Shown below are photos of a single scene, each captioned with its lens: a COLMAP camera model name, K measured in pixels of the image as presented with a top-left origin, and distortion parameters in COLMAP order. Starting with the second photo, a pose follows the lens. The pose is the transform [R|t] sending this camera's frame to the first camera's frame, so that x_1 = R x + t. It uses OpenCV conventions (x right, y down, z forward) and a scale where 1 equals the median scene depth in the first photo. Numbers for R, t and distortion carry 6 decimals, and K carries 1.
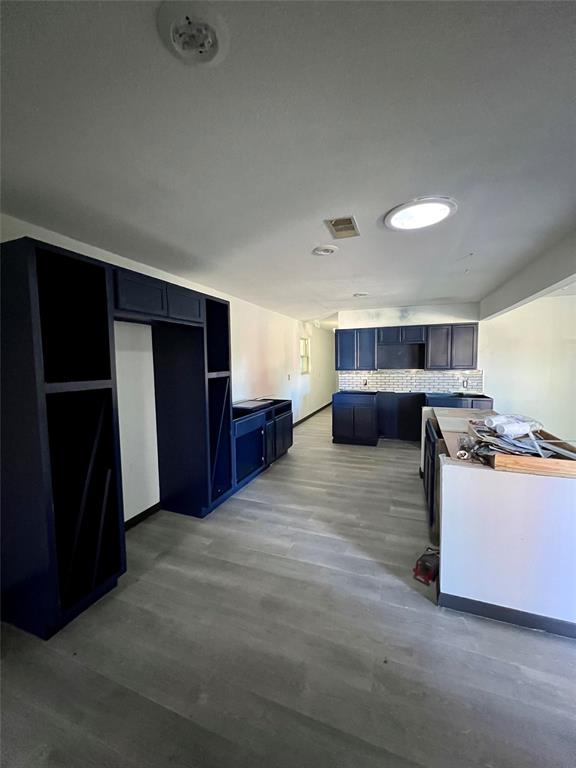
lens RADIAL K [[308.2, 0, 284.8], [0, 308.2, 383.4], [0, 0, 1]] dist [-0.001564, 0.000016]
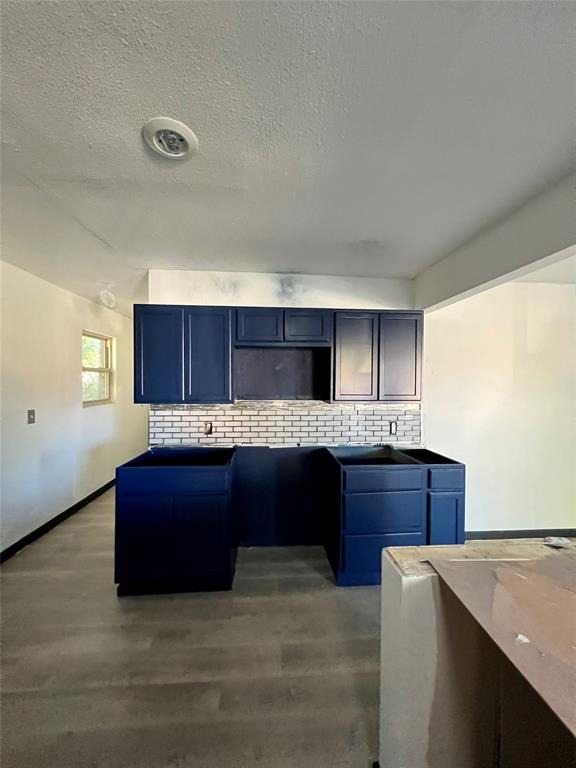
lens RADIAL K [[308.2, 0, 286.4], [0, 308.2, 383.8], [0, 0, 1]] dist [-0.001564, 0.000016]
pose [[0.901169, 0.016590, 0.433150, 0.169765], [0.011476, 0.998004, -0.062101, -0.040015], [-0.433316, 0.060934, 0.899180, 0.545818]]
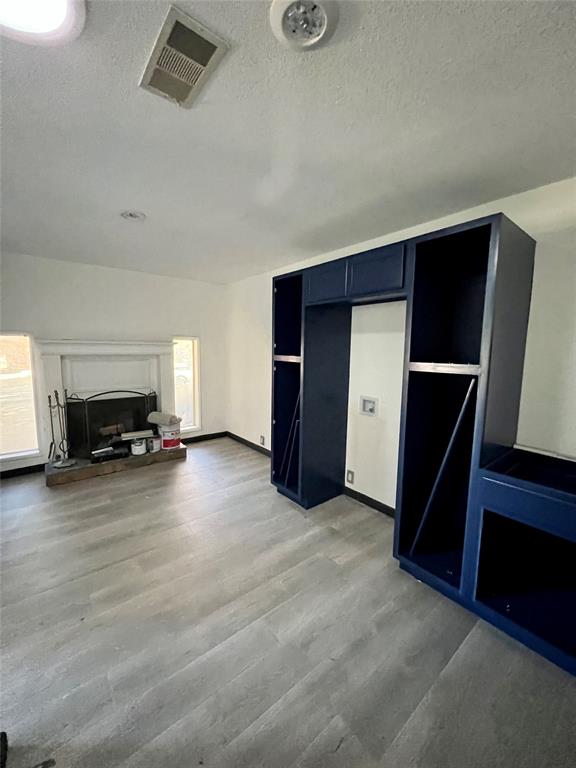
lens RADIAL K [[308.2, 0, 286.5], [0, 308.2, 383.5], [0, 0, 1]] dist [-0.001564, 0.000016]
pose [[-0.480714, 0.120936, -0.868498, 0.775311], [-0.073554, 0.981392, 0.177369, -0.156505], [0.873787, 0.149145, -0.462873, 1.888790]]
